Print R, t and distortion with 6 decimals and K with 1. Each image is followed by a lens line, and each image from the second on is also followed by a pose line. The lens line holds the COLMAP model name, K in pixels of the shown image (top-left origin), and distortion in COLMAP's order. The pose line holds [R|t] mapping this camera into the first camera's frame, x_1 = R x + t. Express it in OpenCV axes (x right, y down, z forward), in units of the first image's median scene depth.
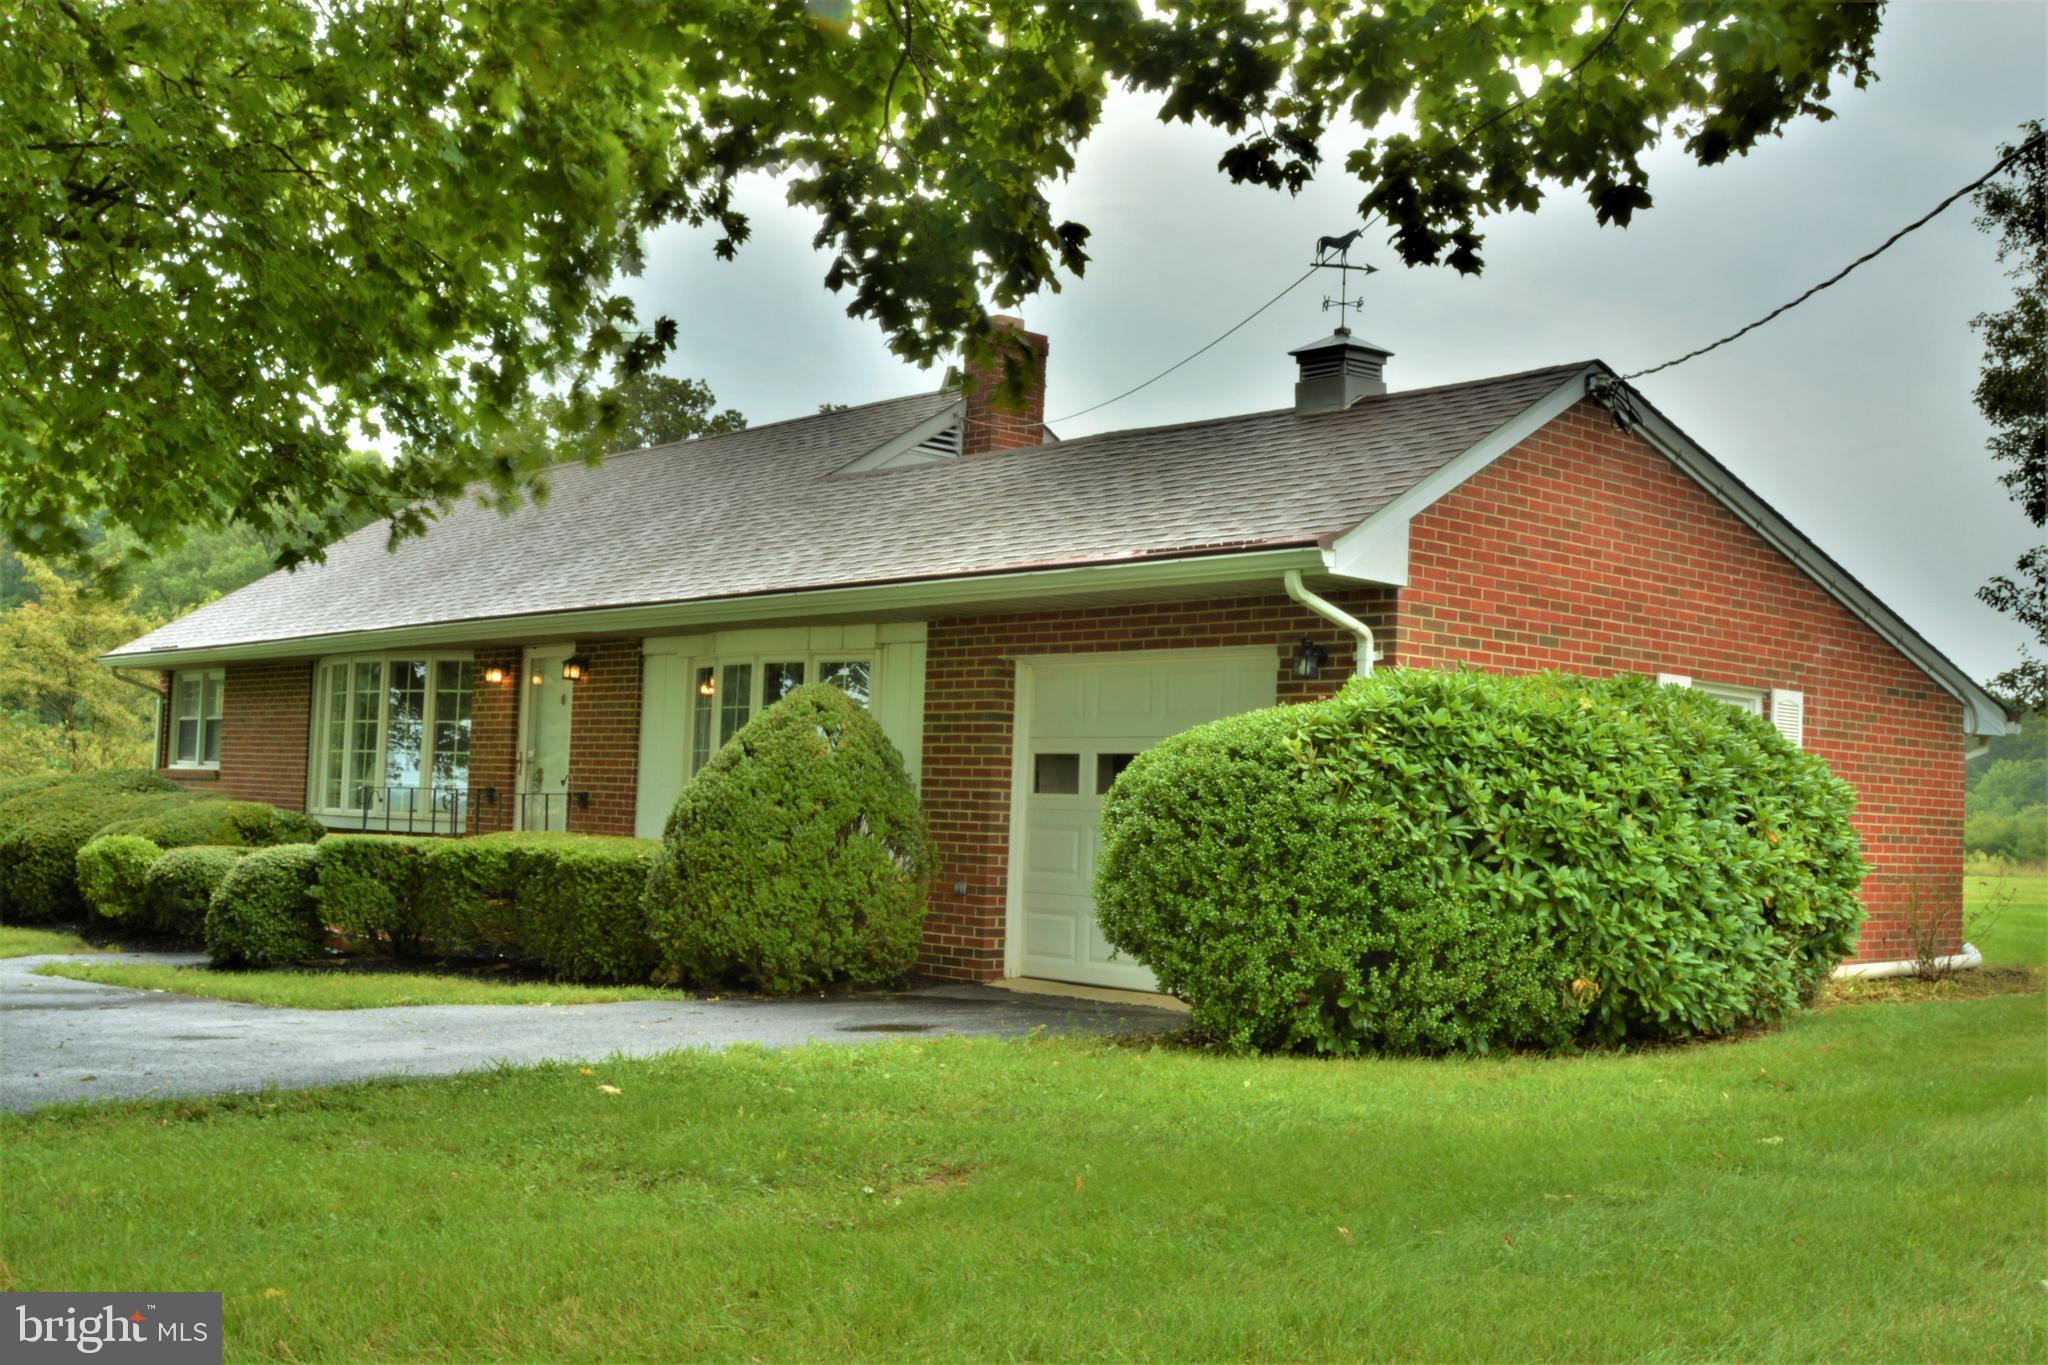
lens RADIAL K [[2103.0, 0, 1018.9], [0, 2103.0, 681.7], [0, 0, 1]] dist [-0.042505, 0.000000]
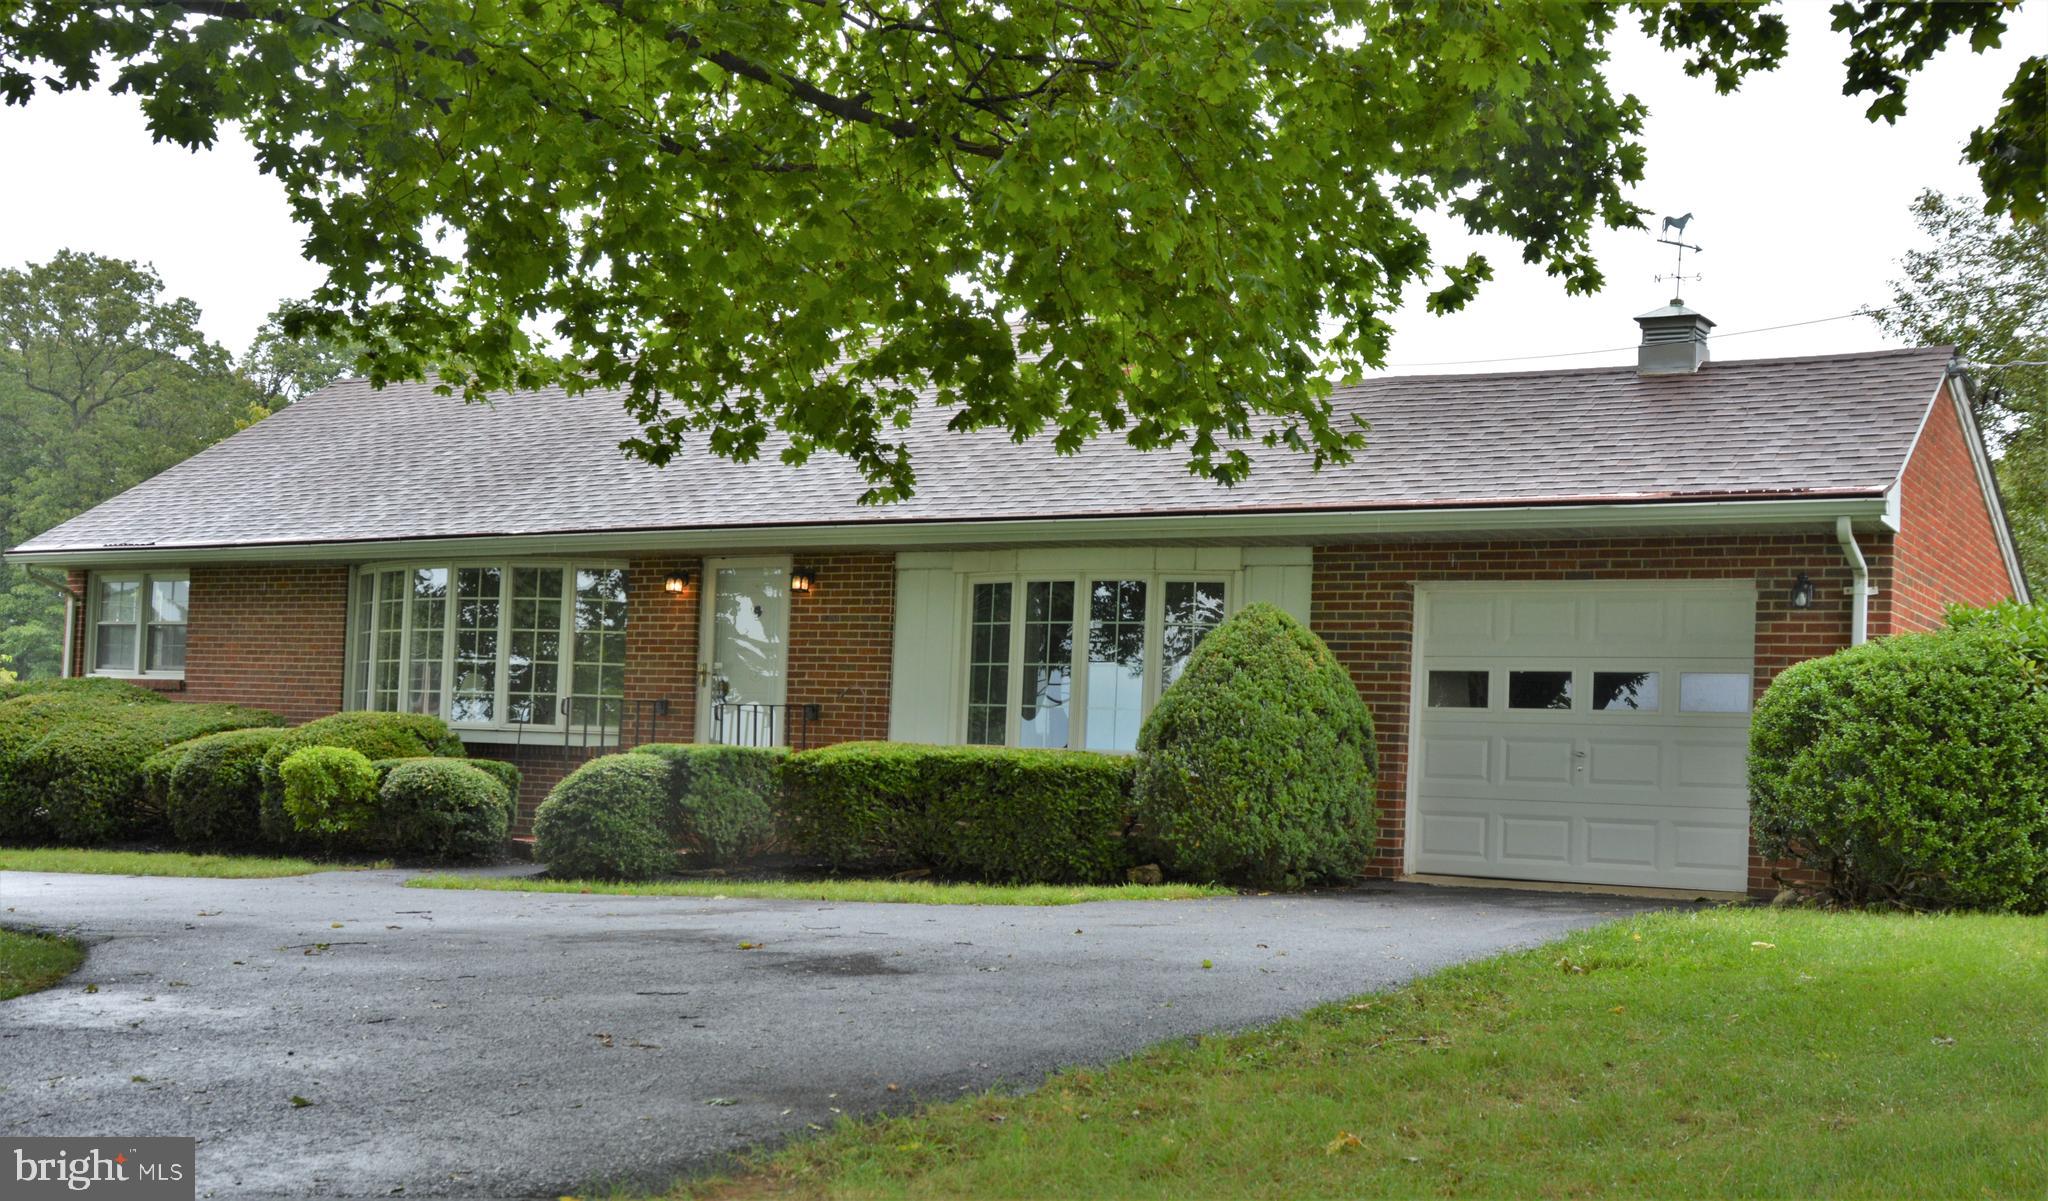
lens RADIAL K [[2143.7, 0, 1030.6], [0, 2143.7, 705.8], [0, 0, 1]] dist [-0.024169, 0.000000]
pose [[0.955336, 0.010055, 0.295351, -0.512638], [-0.023159, 0.998895, 0.040905, 0.011351], [-0.294613, -0.045918, 0.954513, -0.007870]]
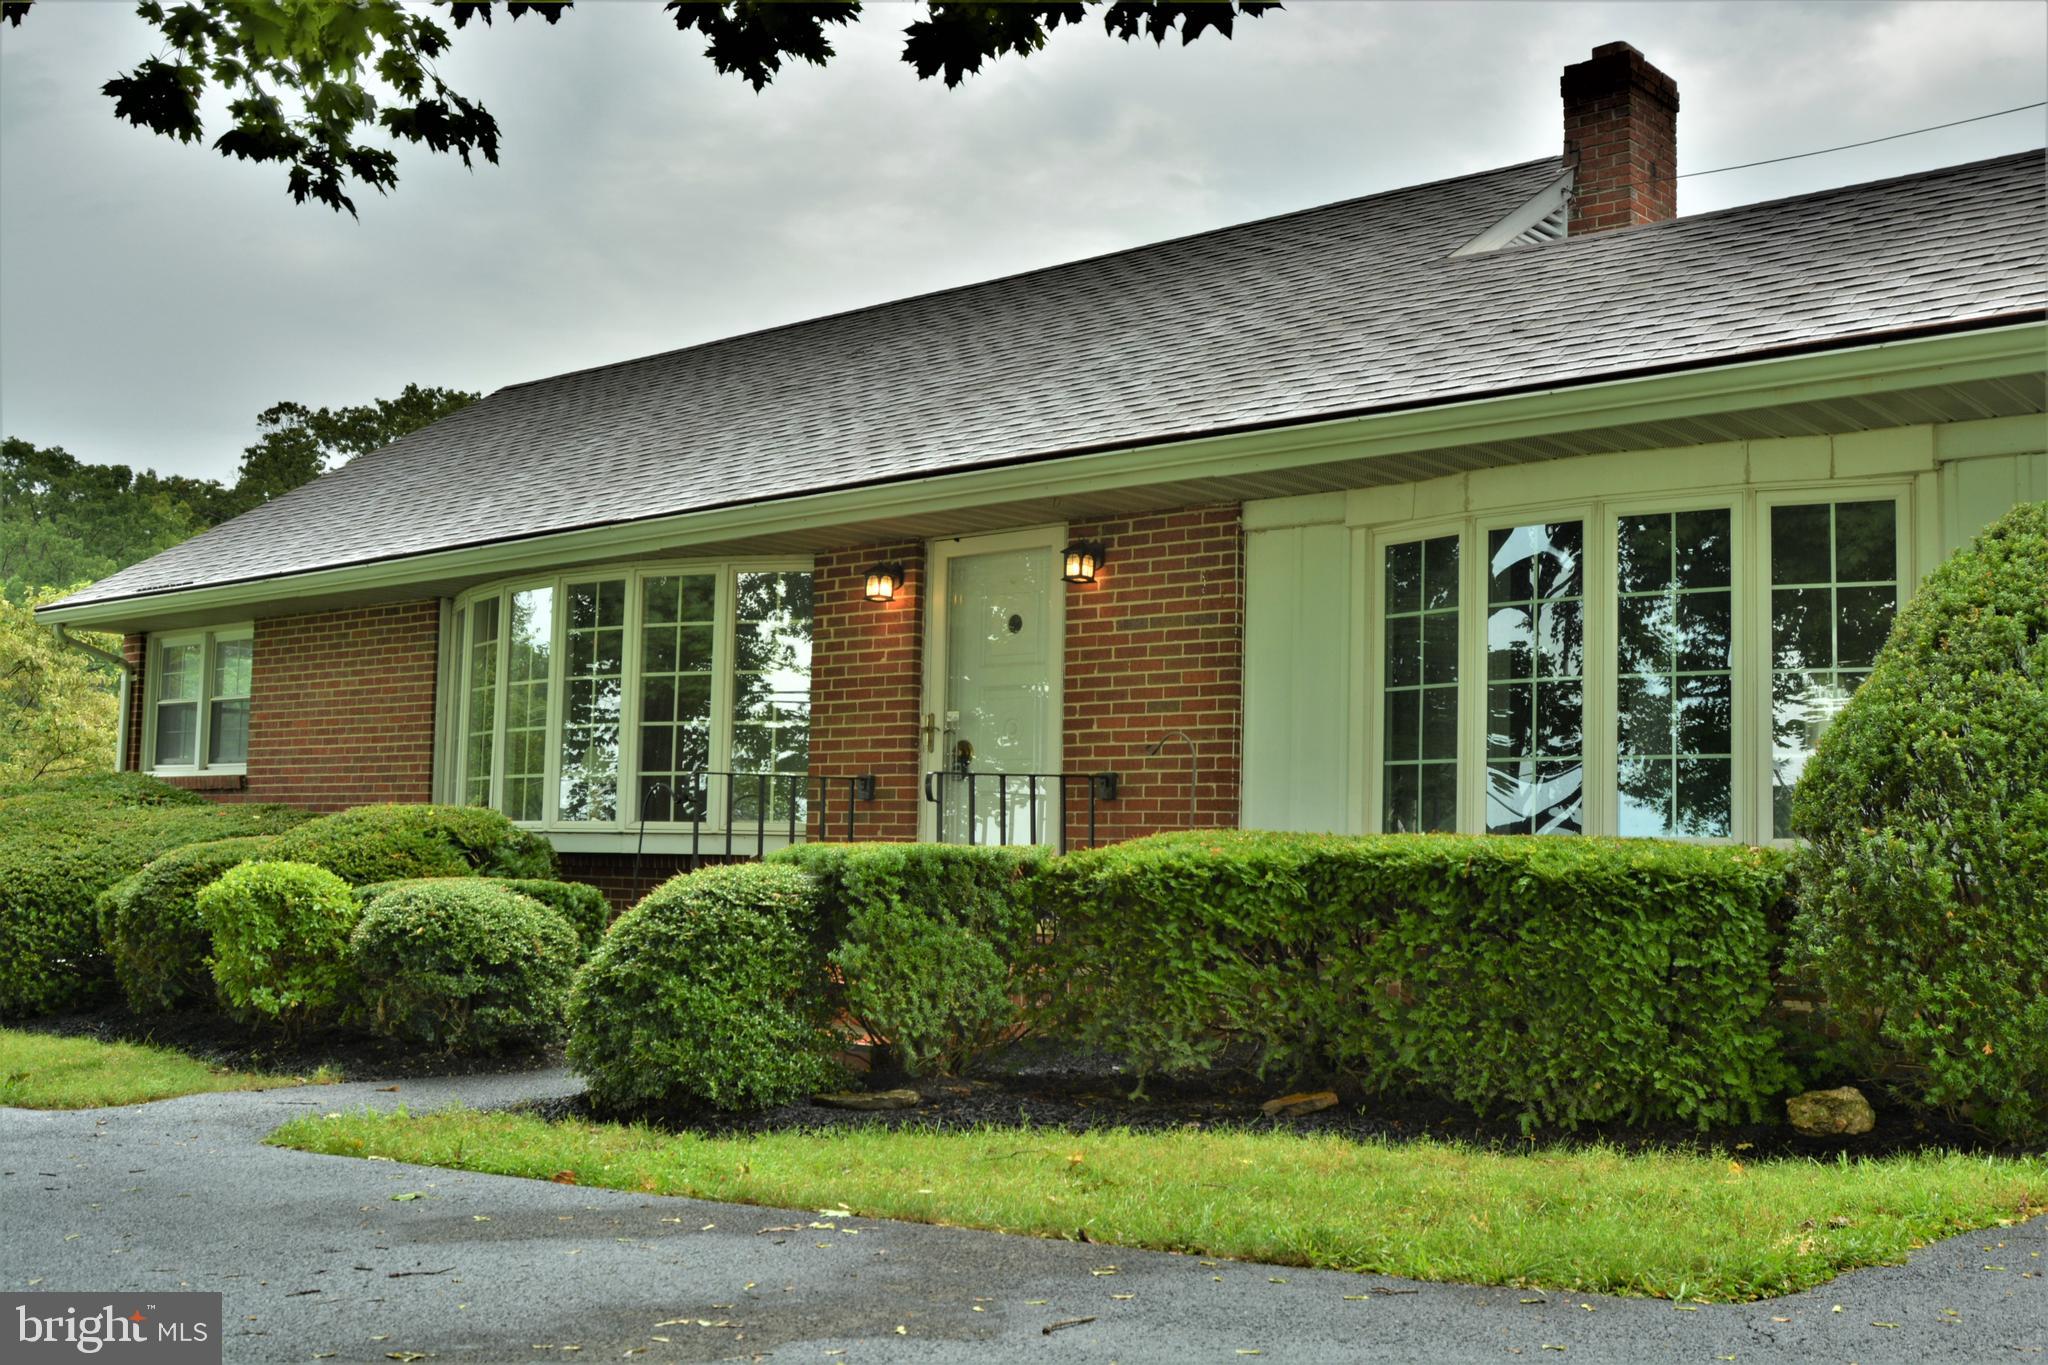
lens RADIAL K [[2103.0, 0, 1024.7], [0, 2103.0, 689.3], [0, 0, 1]] dist [-0.042505, 0.000000]
pose [[0.990907, -0.004966, 0.134454, -0.384843], [0.007608, 0.999788, -0.019143, 0.050389], [-0.134331, 0.019992, 0.990735, 0.533768]]
